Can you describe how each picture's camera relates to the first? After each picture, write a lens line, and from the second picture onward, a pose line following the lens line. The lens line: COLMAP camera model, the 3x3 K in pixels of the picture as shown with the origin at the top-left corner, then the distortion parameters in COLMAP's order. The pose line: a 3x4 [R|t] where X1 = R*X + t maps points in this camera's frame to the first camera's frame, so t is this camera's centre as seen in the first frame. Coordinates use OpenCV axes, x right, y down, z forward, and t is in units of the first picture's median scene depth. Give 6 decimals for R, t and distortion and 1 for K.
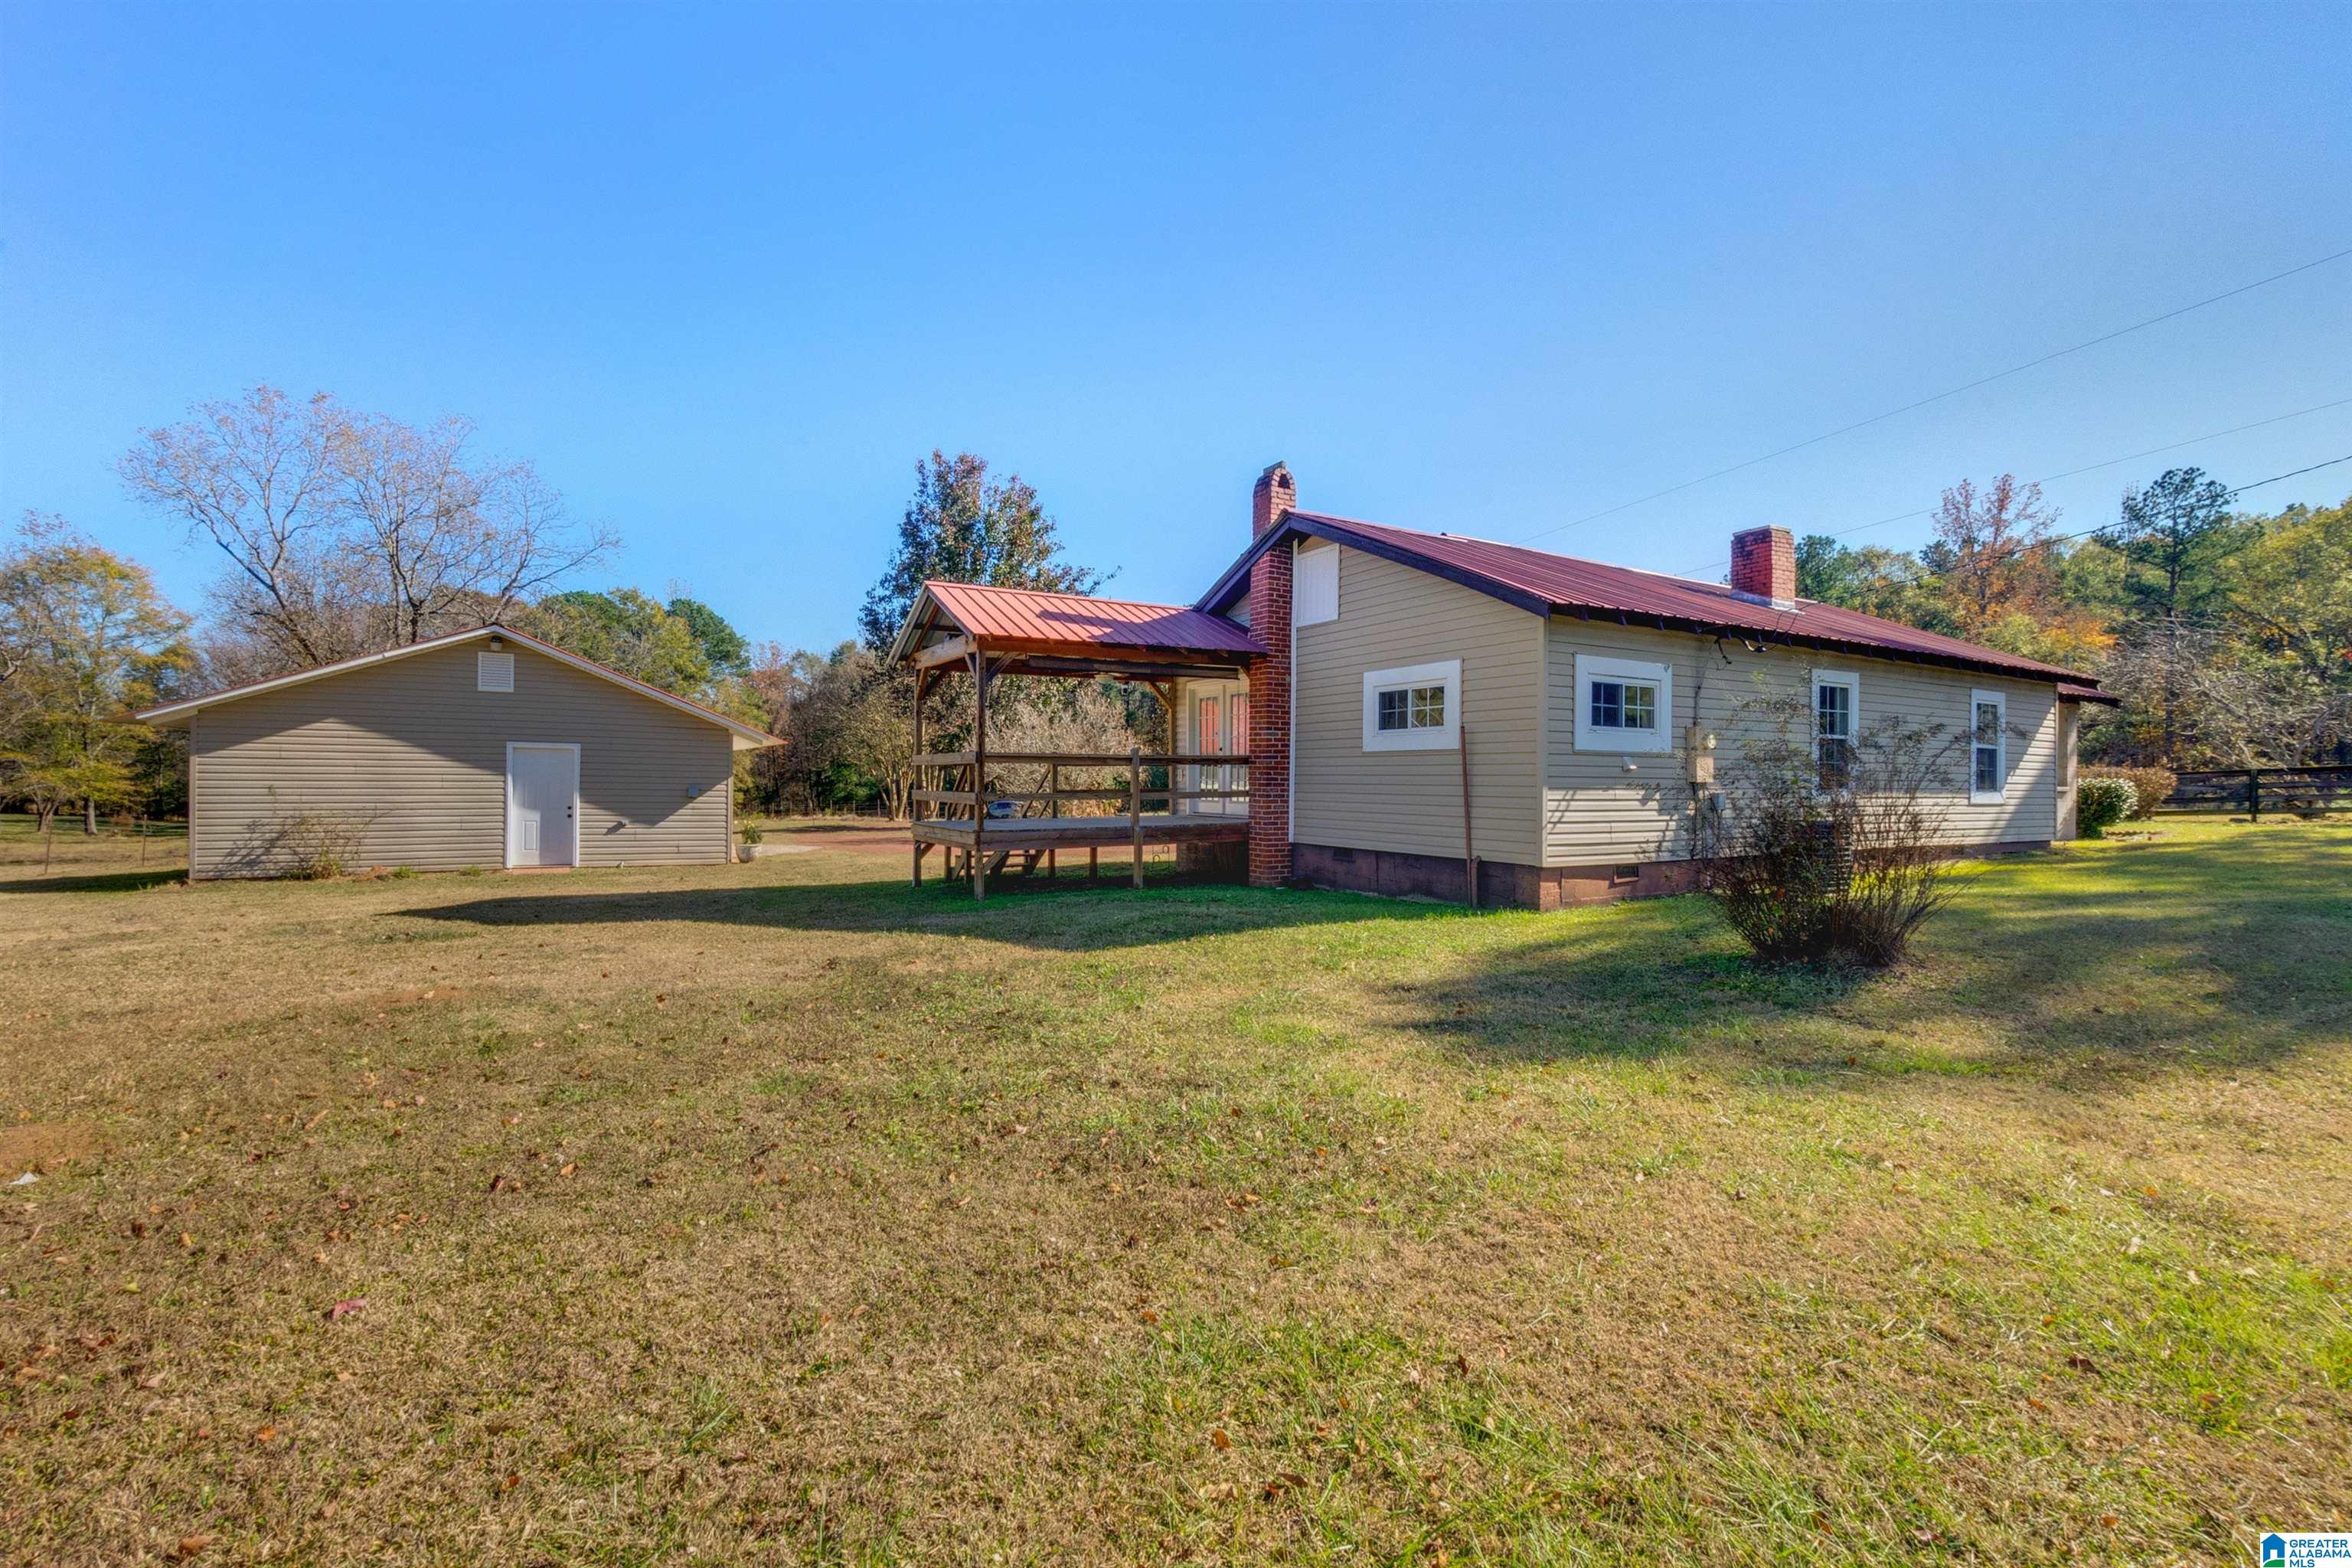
lens RADIAL K [[1014.7, 0, 1176.0], [0, 1014.7, 784.0], [0, 0, 1]] dist [-0.001980, 0.000355]
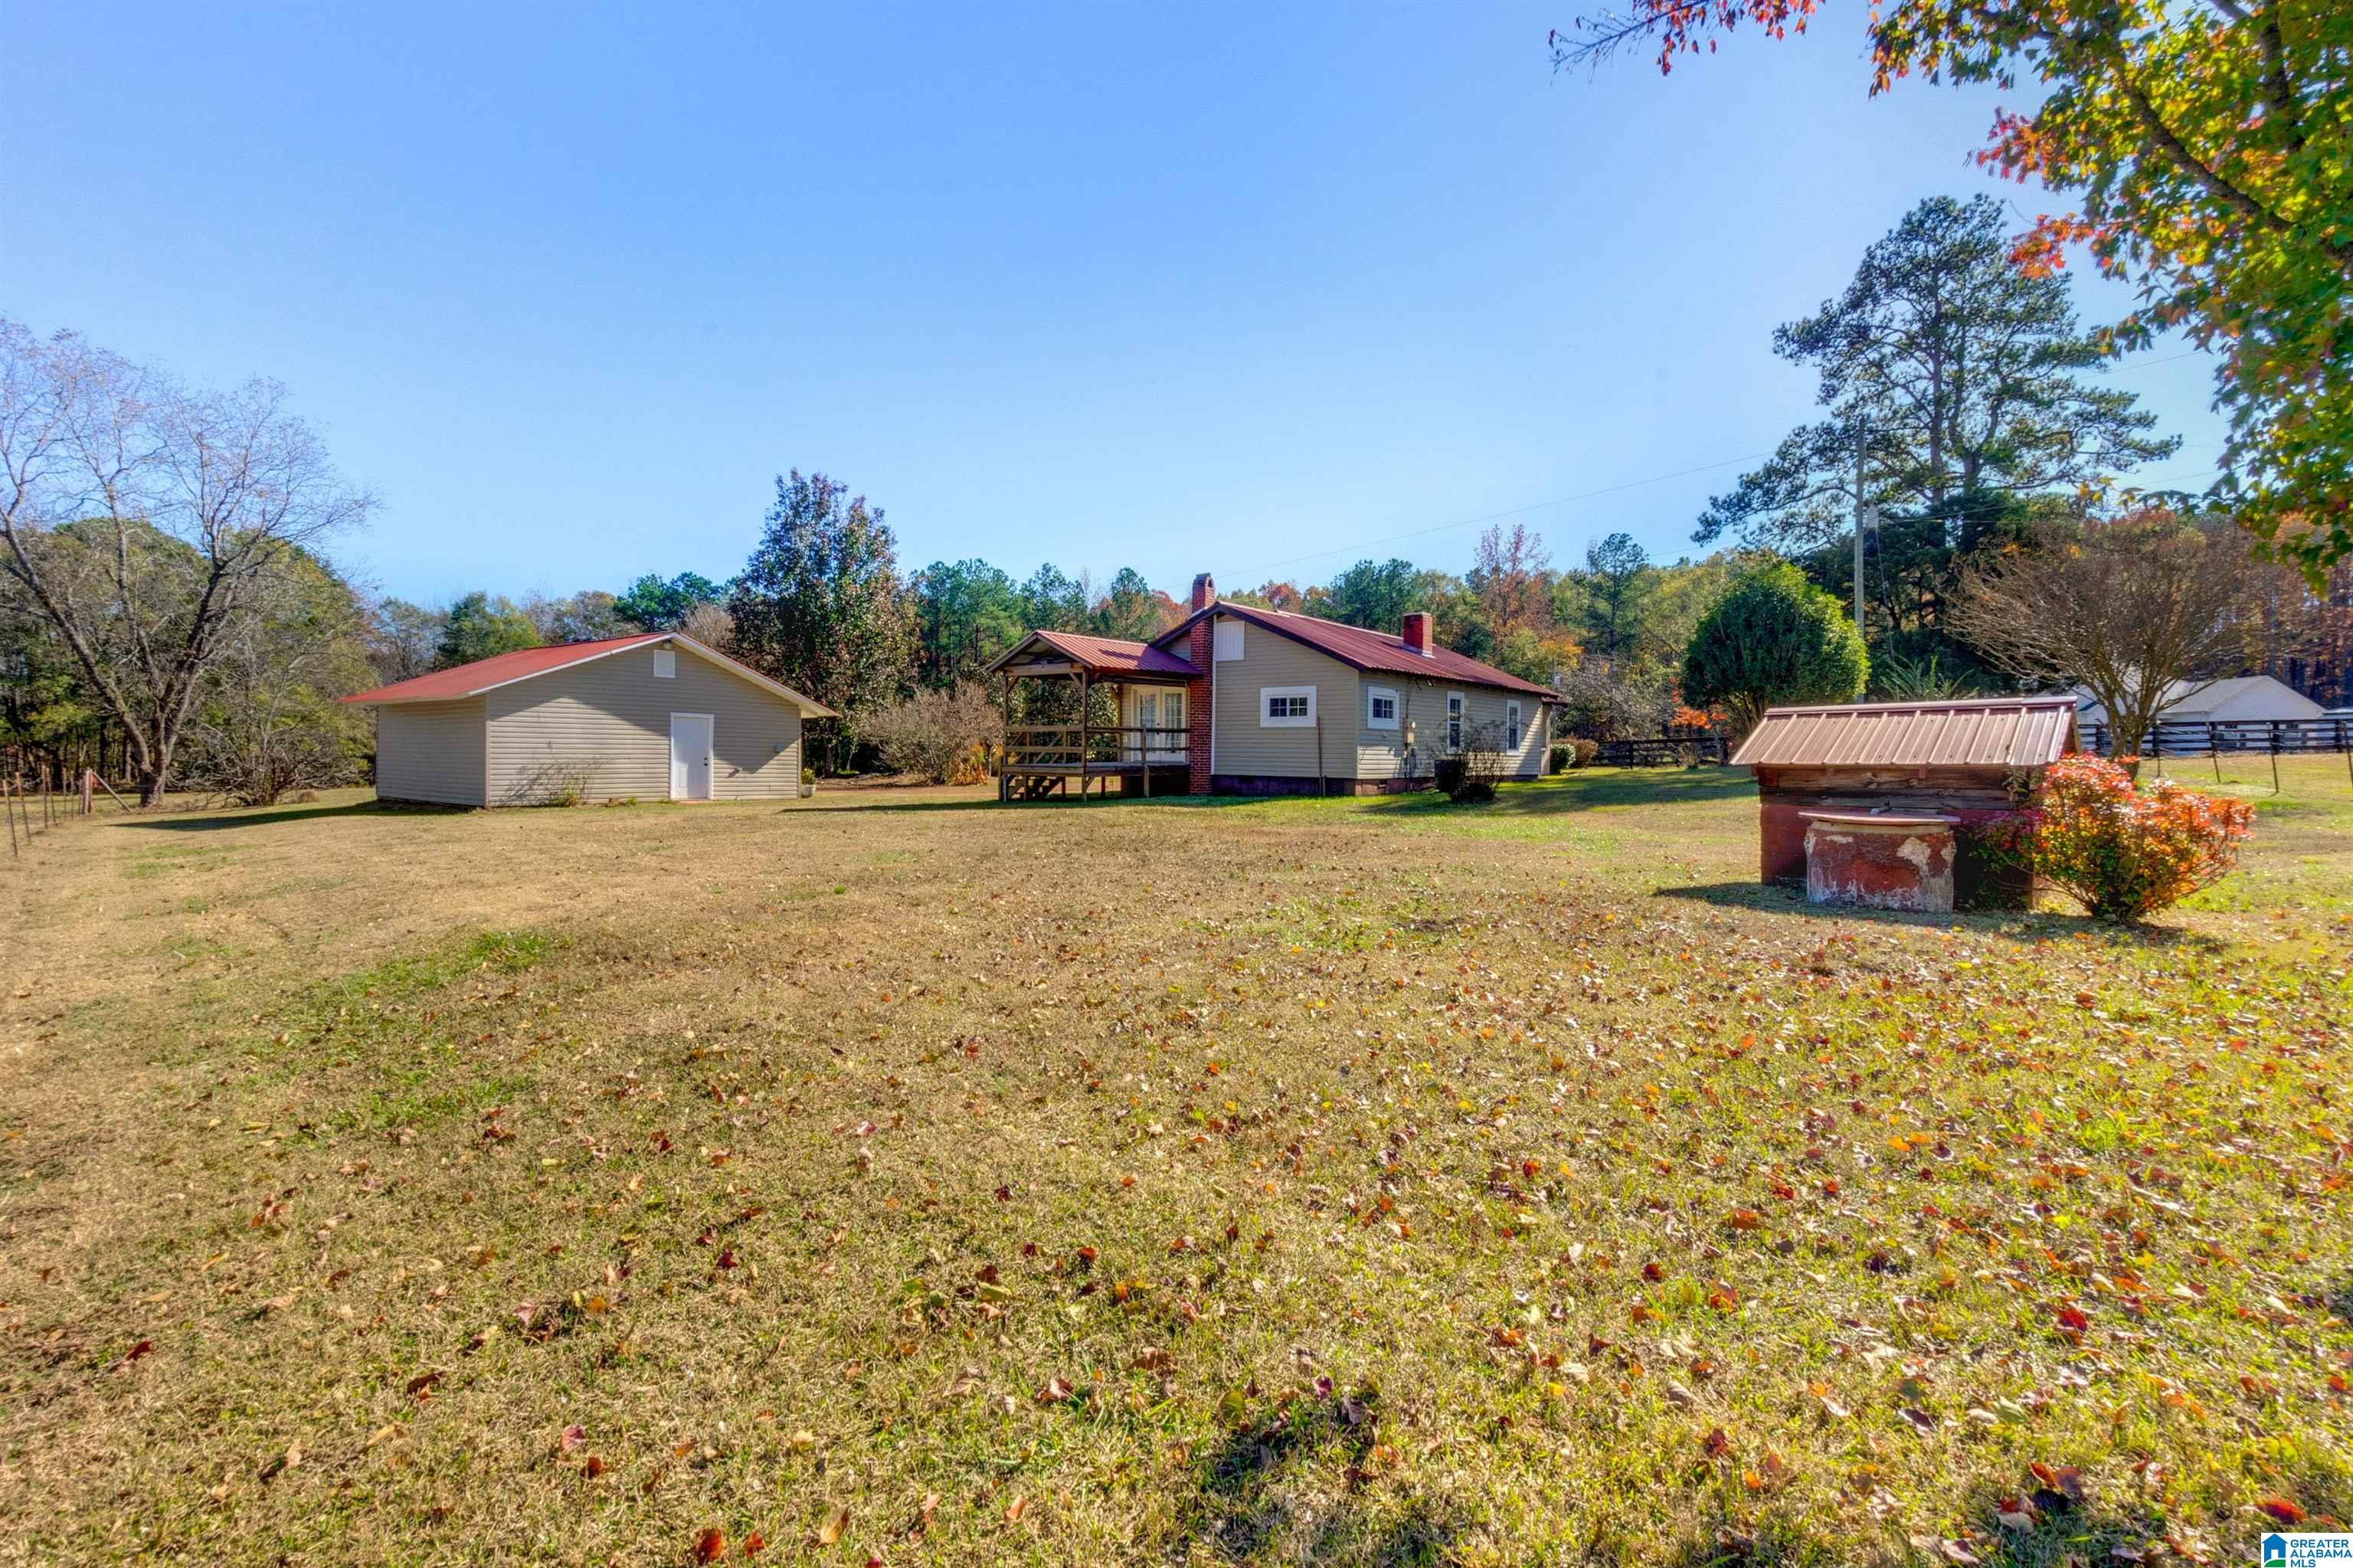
lens RADIAL K [[1025.2, 0, 1170.6], [0, 1025.2, 783.9], [0, 0, 1]] dist [-0.000264, 0.000536]
pose [[0.935384, -0.008550, 0.353531, -0.543461], [-0.001794, 0.999580, 0.028923, 0.016727], [-0.353630, -0.027688, 0.934975, -0.651743]]
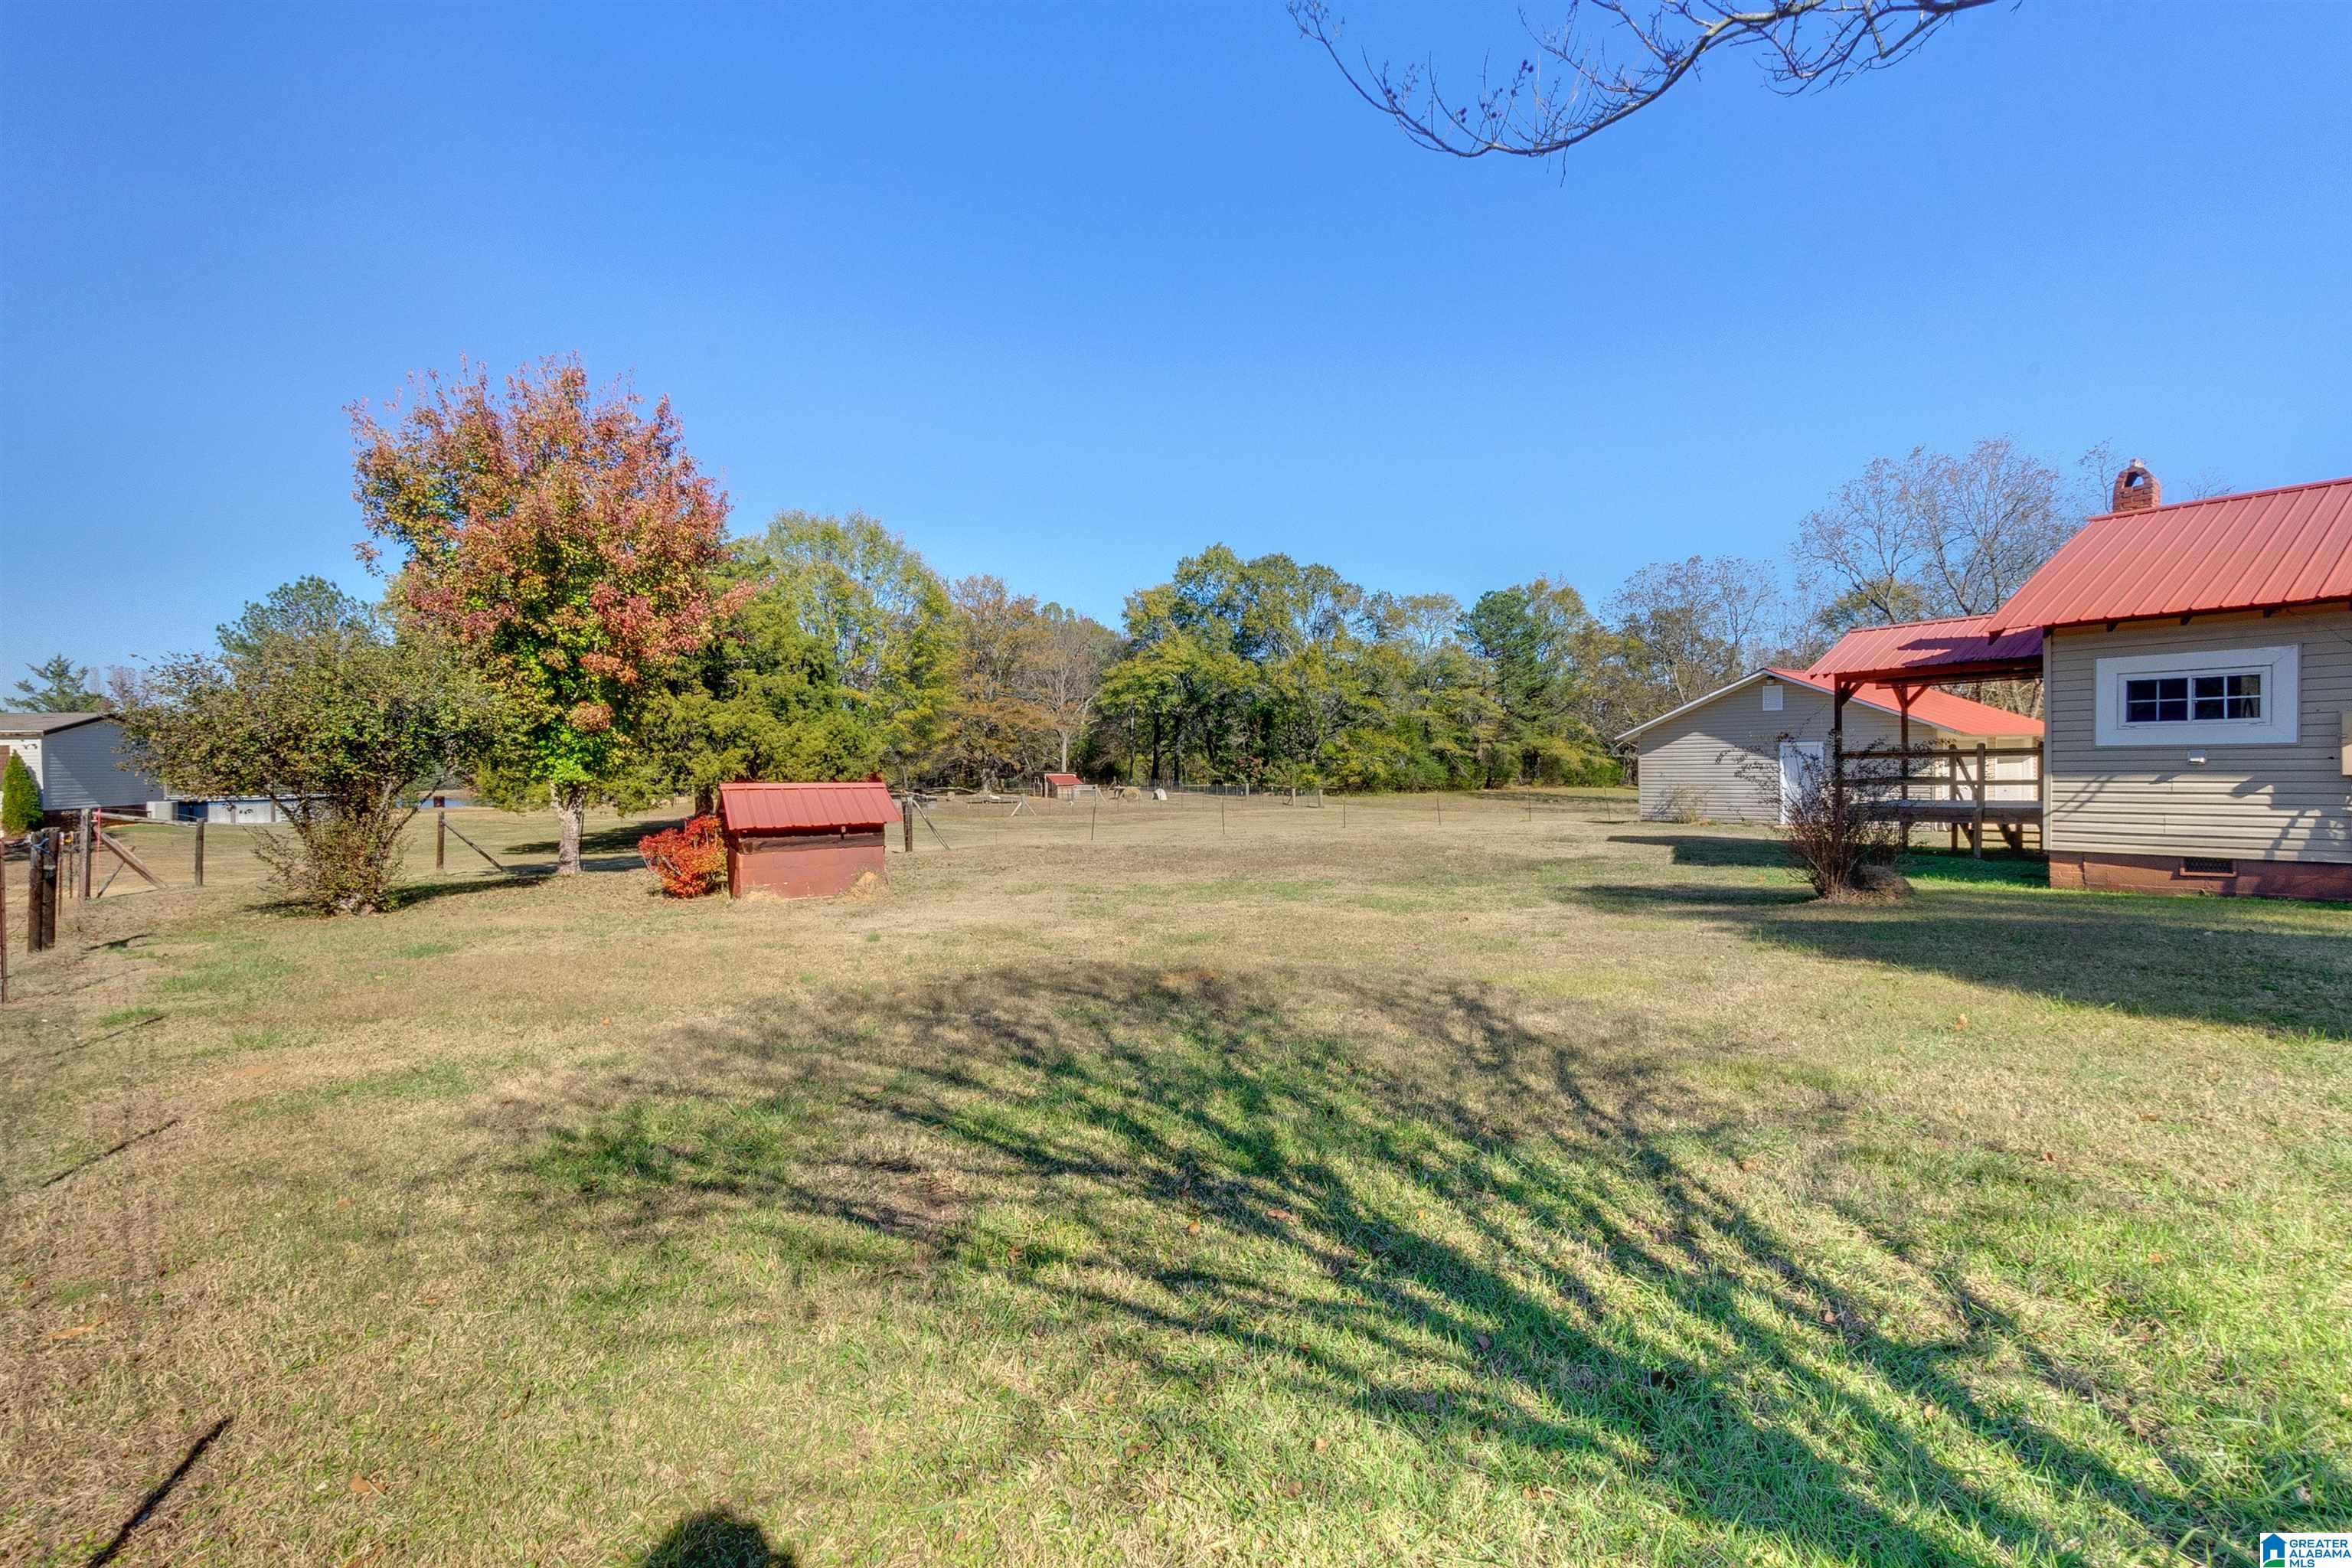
lens RADIAL K [[1014.7, 0, 1176.0], [0, 1014.7, 784.0], [0, 0, 1]] dist [-0.001980, 0.000355]
pose [[0.100027, 0.013135, -0.994898, 0.827938], [0.008911, 0.999861, 0.014097, -0.009781], [0.994945, -0.010275, 0.099896, -0.059332]]
